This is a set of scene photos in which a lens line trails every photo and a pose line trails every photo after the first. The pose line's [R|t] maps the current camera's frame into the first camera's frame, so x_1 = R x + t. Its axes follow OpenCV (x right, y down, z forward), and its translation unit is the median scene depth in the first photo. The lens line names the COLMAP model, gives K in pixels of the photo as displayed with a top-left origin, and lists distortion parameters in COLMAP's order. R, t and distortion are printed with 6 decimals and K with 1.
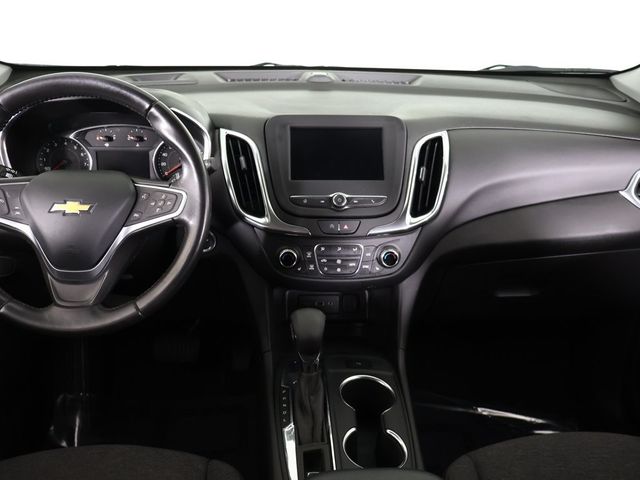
lens RADIAL K [[606.7, 0, 320.0], [0, 606.7, 240.0], [0, 0, 1]] dist [-0.008493, 0.009111]
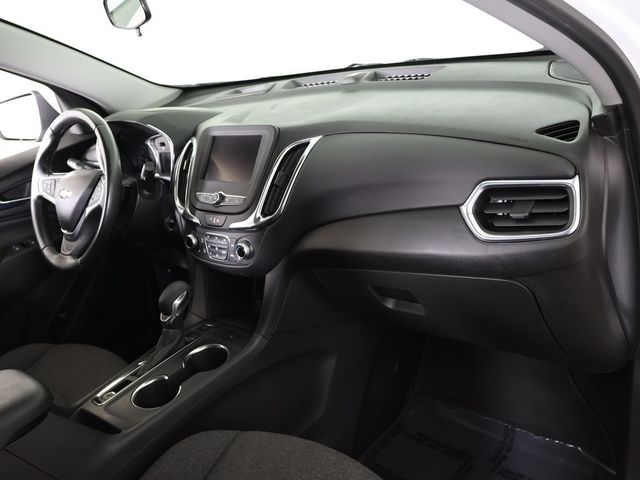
lens RADIAL K [[668.5, 0, 320.0], [0, 668.5, 240.0], [0, 0, 1]] dist [0.007025, 0.001088]
pose [[0.683669, 0.101428, -0.722709, 1.123369], [-0.087902, 0.994530, 0.056423, -0.074321], [0.724479, 0.024953, 0.688845, 0.238137]]
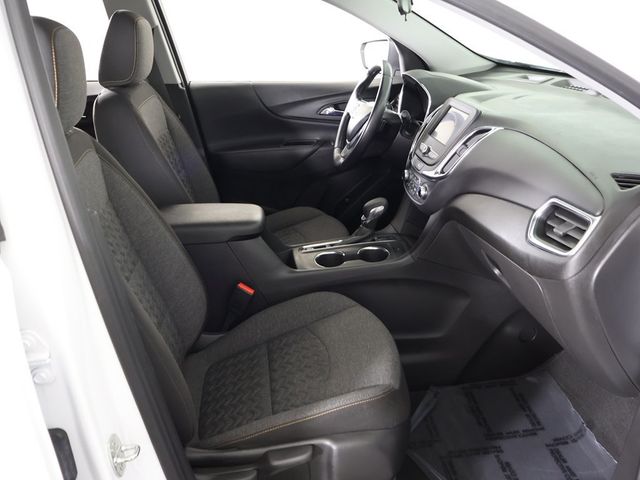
lens RADIAL K [[606.7, 0, 320.0], [0, 606.7, 240.0], [0, 0, 1]] dist [-0.008493, 0.009111]
pose [[0.069010, 0.342993, -0.936800, 1.585056], [-0.371423, 0.880363, 0.294968, -0.222100], [0.925896, 0.327593, 0.188149, 0.508812]]
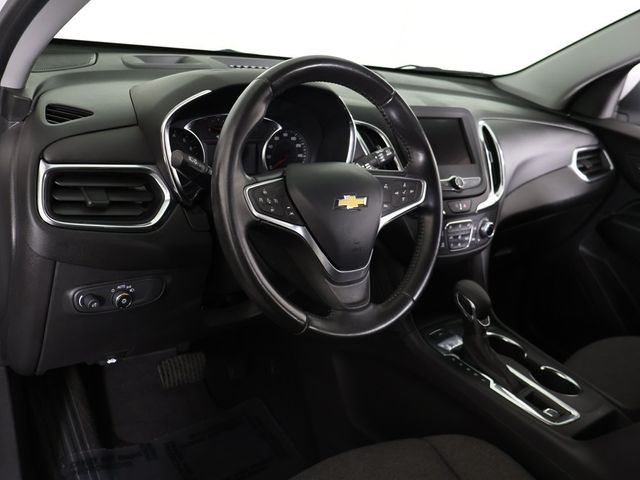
lens RADIAL K [[606.7, 0, 320.0], [0, 606.7, 240.0], [0, 0, 1]] dist [-0.008493, 0.009111]
pose [[0.822403, -0.111283, 0.557915, -0.804102], [0.107716, 0.993402, 0.039366, -0.031239], [-0.558614, 0.027721, 0.828964, 0.218393]]
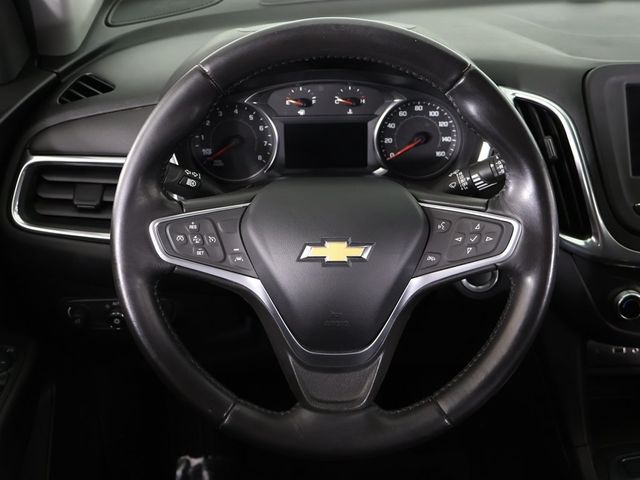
lens RADIAL K [[788.3, 0, 320.0], [0, 788.3, 252.7], [0, 0, 1]] dist [0.000110, 0.012397]
pose [[0.998404, -0.007079, -0.056027, -0.316481], [0.013716, 0.992801, 0.118987, -0.120658], [0.054782, -0.119565, 0.991314, 0.191752]]
